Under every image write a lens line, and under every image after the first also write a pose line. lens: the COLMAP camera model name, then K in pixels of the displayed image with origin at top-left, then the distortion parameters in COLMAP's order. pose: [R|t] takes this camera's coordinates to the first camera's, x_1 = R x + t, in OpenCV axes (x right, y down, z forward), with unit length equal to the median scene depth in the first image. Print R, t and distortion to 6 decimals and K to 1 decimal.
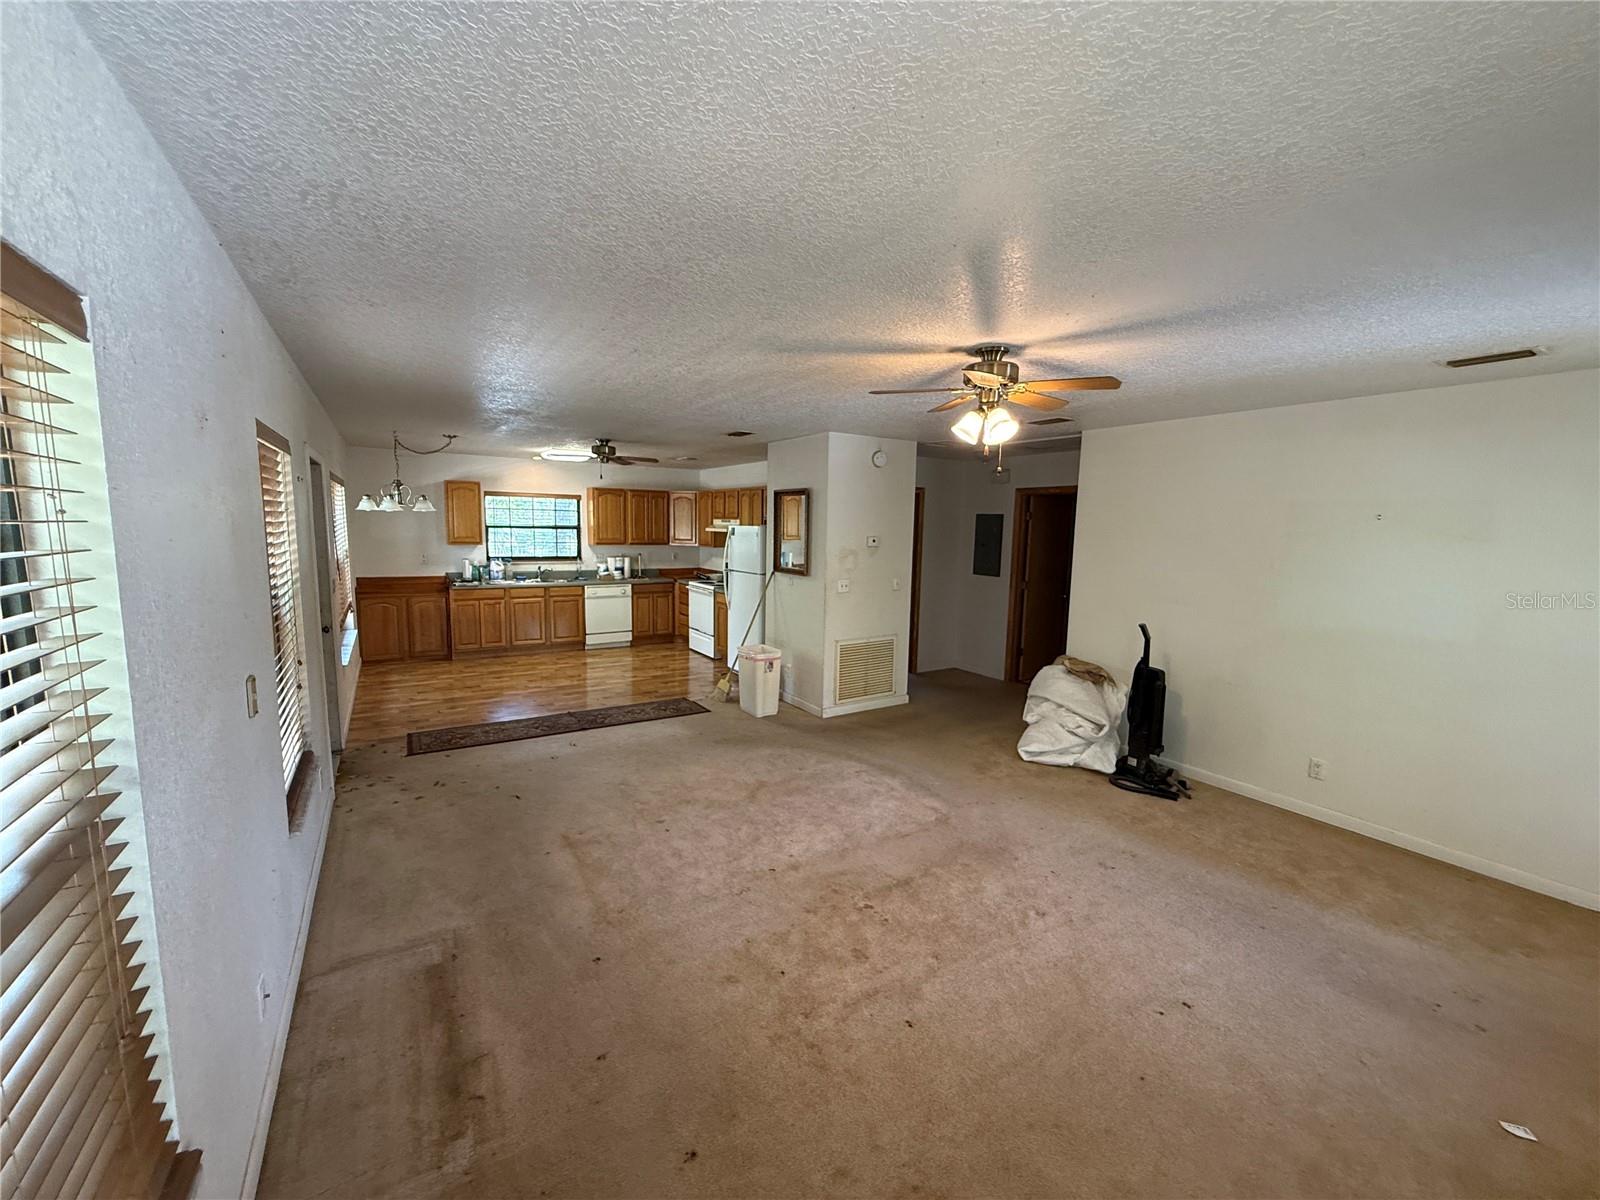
lens RADIAL K [[639.7, 0, 799.4], [0, 639.7, 601.3], [0, 0, 1]] dist [-0.007116, -0.000572]
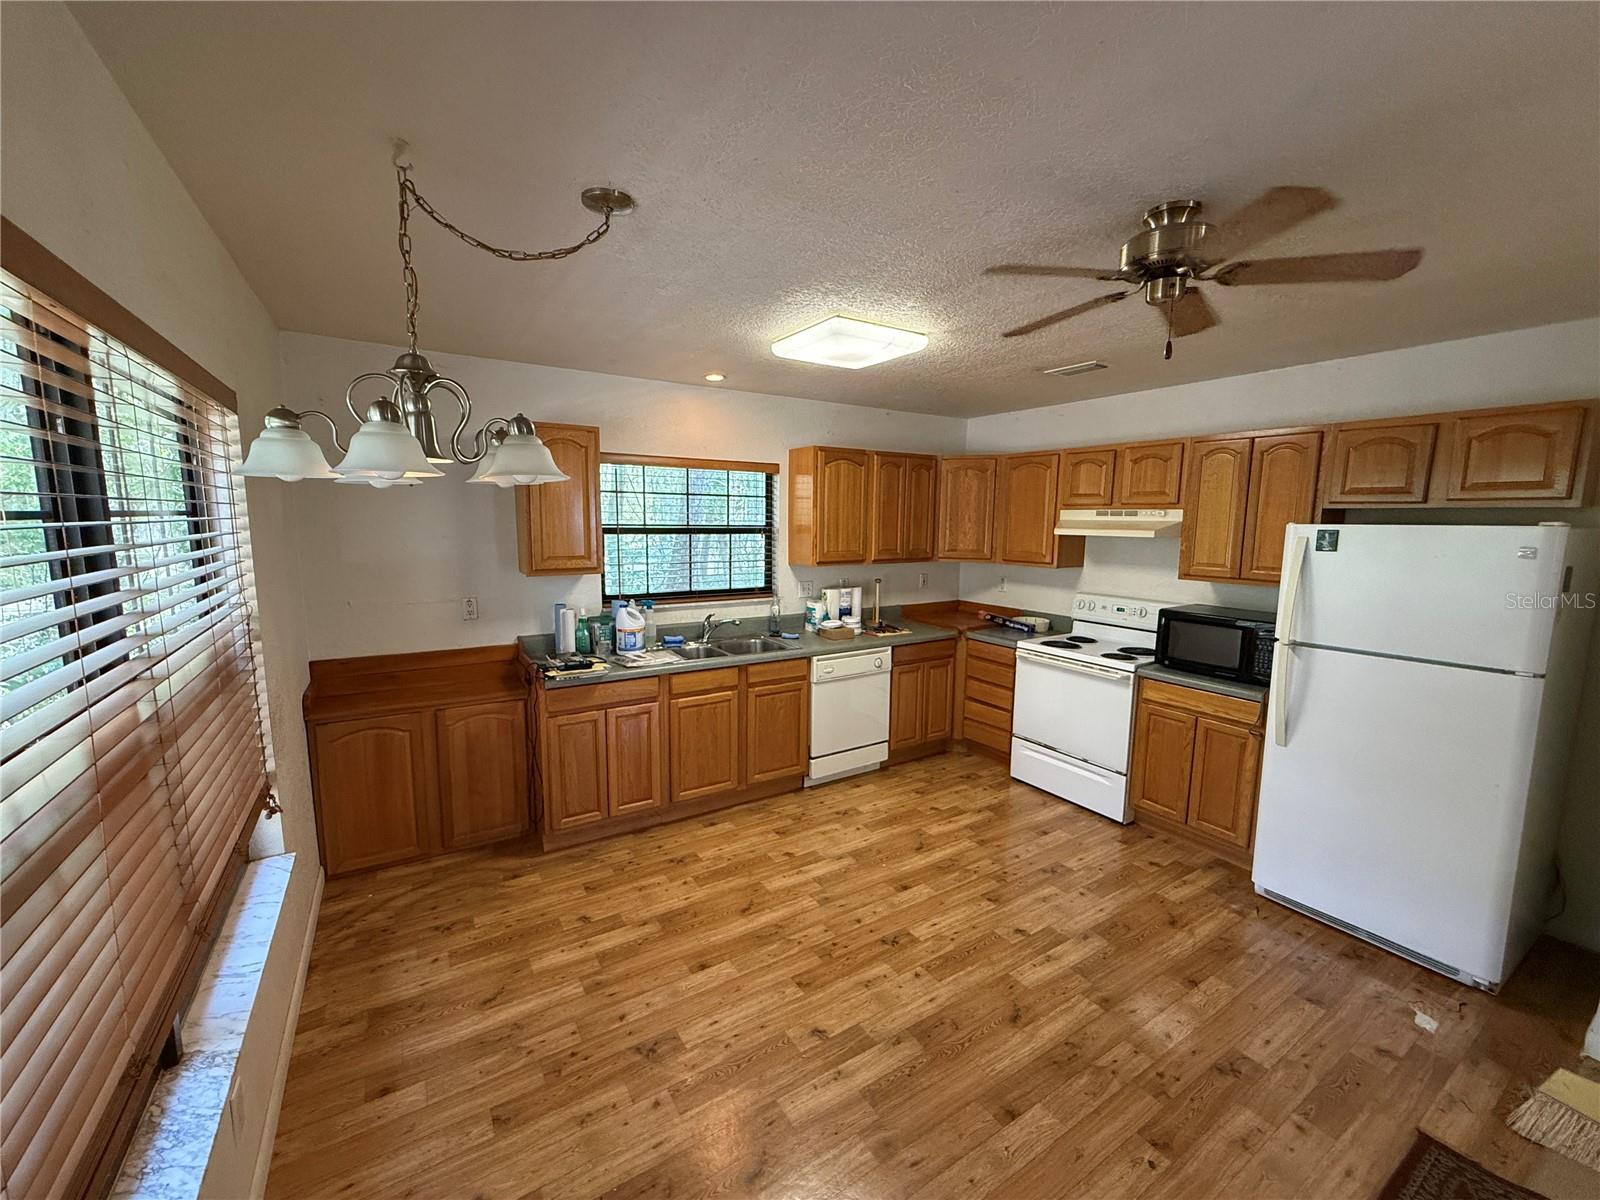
lens RADIAL K [[639.7, 0, 799.8], [0, 639.7, 601.5], [0, 0, 1]] dist [-0.007116, -0.000572]
pose [[0.999947, -0.010100, -0.001904, -0.340801], [0.010121, 0.999885, 0.011312, -0.068830], [0.001790, -0.011331, 0.999934, 0.532817]]
